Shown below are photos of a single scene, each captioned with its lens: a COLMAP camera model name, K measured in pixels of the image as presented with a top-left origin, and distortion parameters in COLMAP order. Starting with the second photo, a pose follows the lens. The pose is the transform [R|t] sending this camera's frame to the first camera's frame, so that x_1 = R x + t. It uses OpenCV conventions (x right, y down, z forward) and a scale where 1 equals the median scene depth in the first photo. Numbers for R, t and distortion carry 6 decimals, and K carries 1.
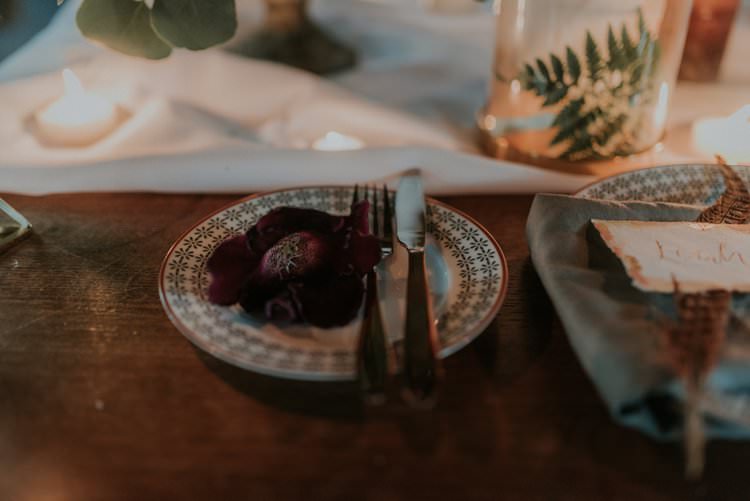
lens RADIAL K [[738.7, 0, 377.6], [0, 738.7, 252.4], [0, 0, 1]] dist [0.013764, 0.000000]
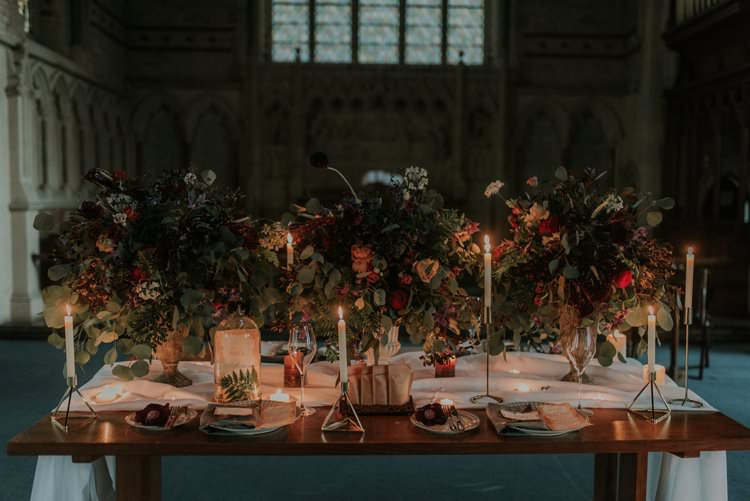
lens RADIAL K [[738.7, 0, 380.3], [0, 738.7, 249.9], [0, 0, 1]] dist [0.013764, 0.000000]
pose [[0.998479, -0.019815, 0.051447, 0.902490], [0.041284, 0.887203, -0.459528, 1.048544], [-0.036538, 0.460953, 0.886672, -3.056033]]
